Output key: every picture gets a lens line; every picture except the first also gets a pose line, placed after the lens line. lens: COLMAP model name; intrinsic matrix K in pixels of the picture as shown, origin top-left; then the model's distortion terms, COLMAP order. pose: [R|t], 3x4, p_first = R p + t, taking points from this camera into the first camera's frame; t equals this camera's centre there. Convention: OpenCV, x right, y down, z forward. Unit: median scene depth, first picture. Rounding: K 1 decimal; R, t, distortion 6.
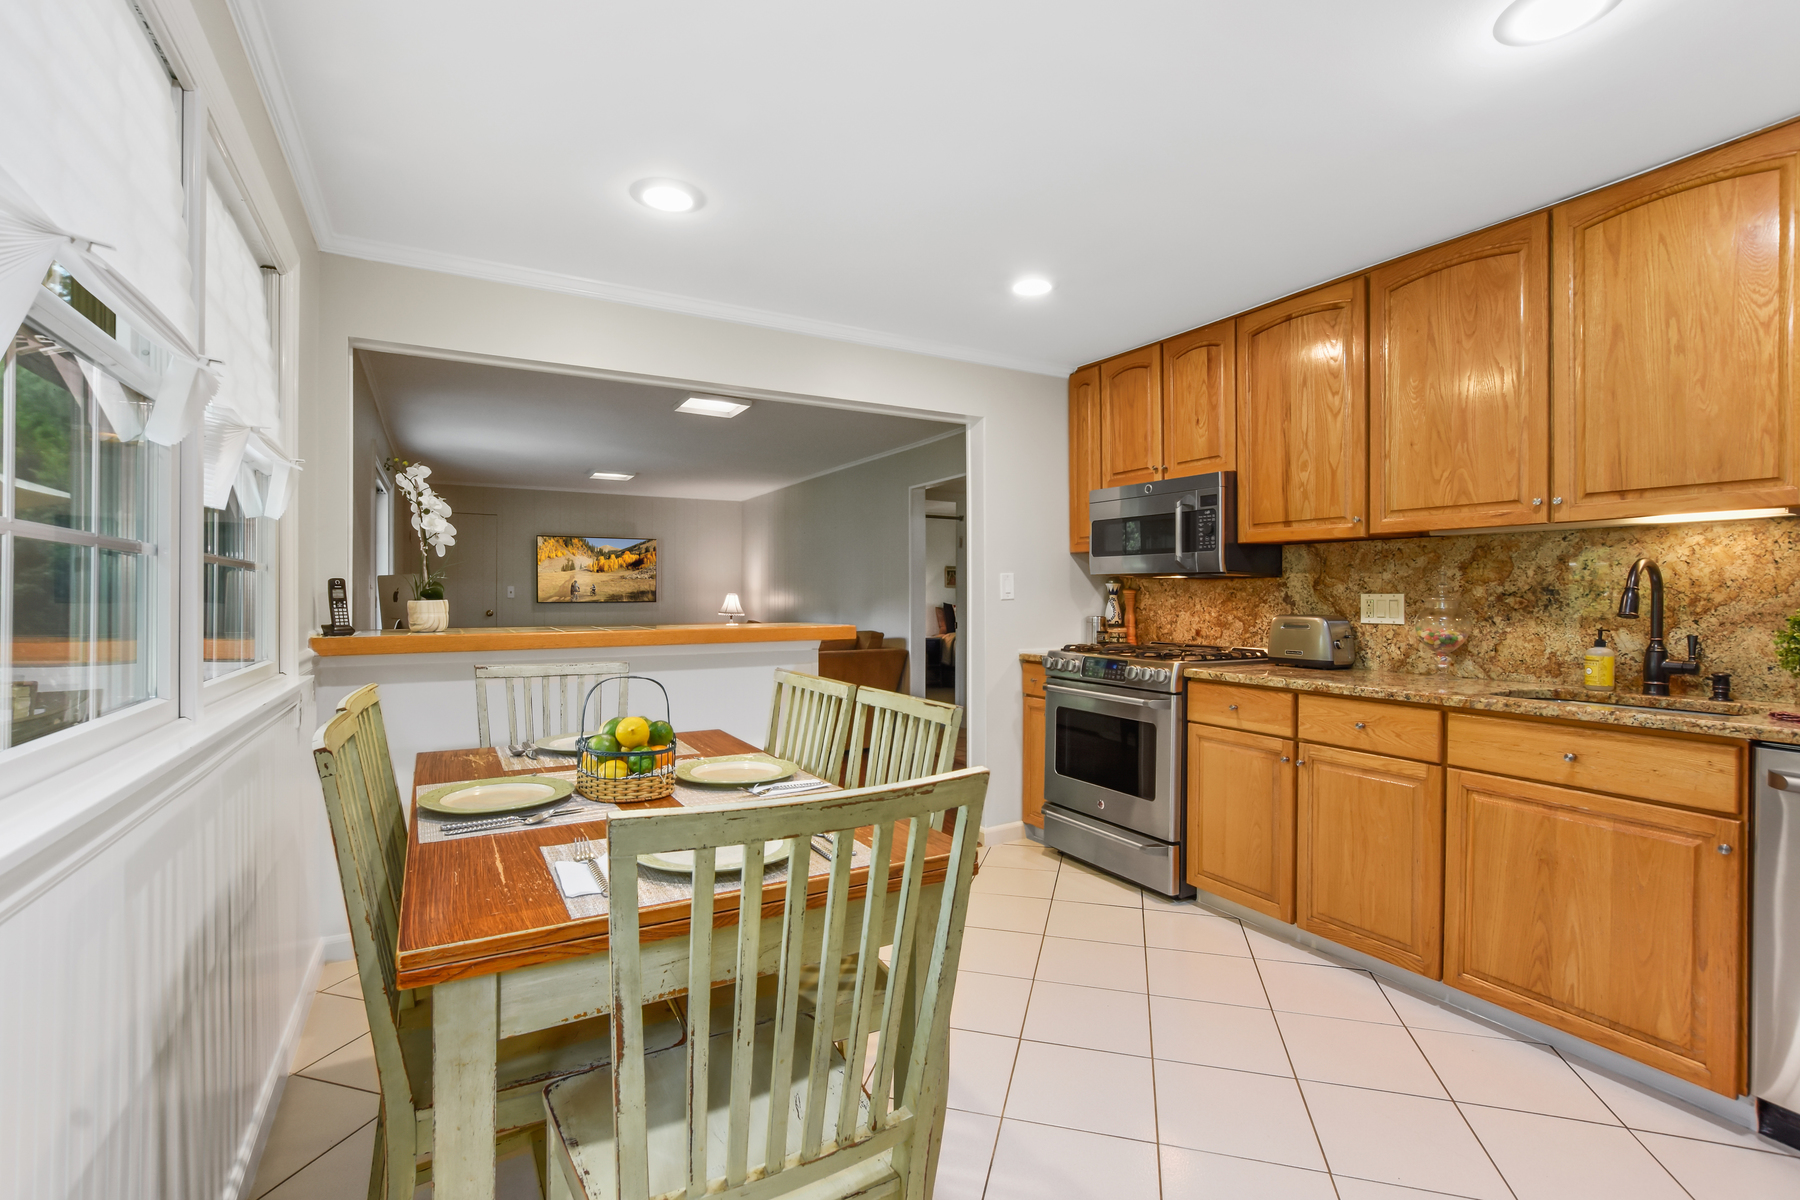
lens RADIAL K [[797.9, 0, 901.1], [0, 797.9, 596.9], [0, 0, 1]] dist [0.000742, 0.000209]
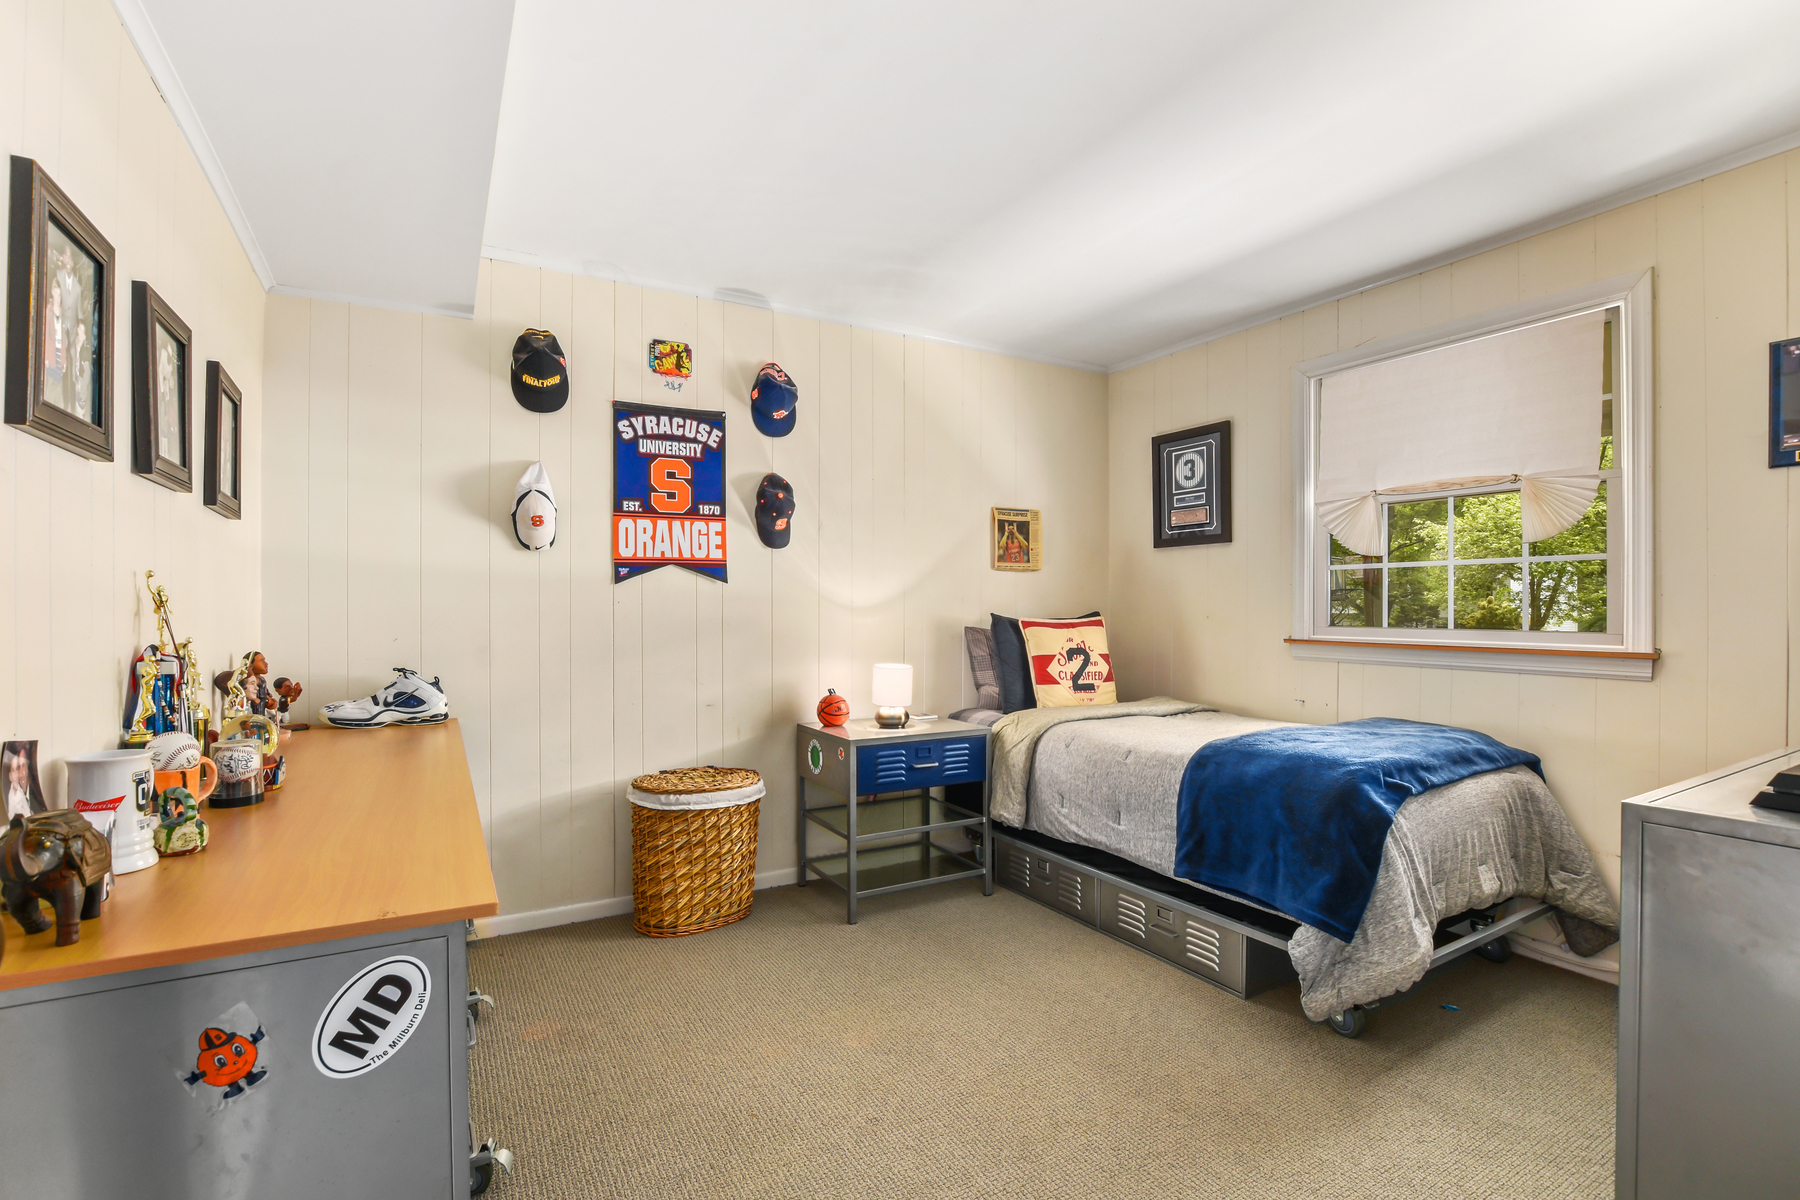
lens RADIAL K [[797.9, 0, 903.0], [0, 797.9, 604.6], [0, 0, 1]] dist [0.000742, 0.000209]
pose [[0.999966, 0.001130, 0.008190, 0.014277], [-0.001104, 0.999994, -0.003196, 0.003984], [-0.008194, 0.003187, 0.999961, 0.674917]]
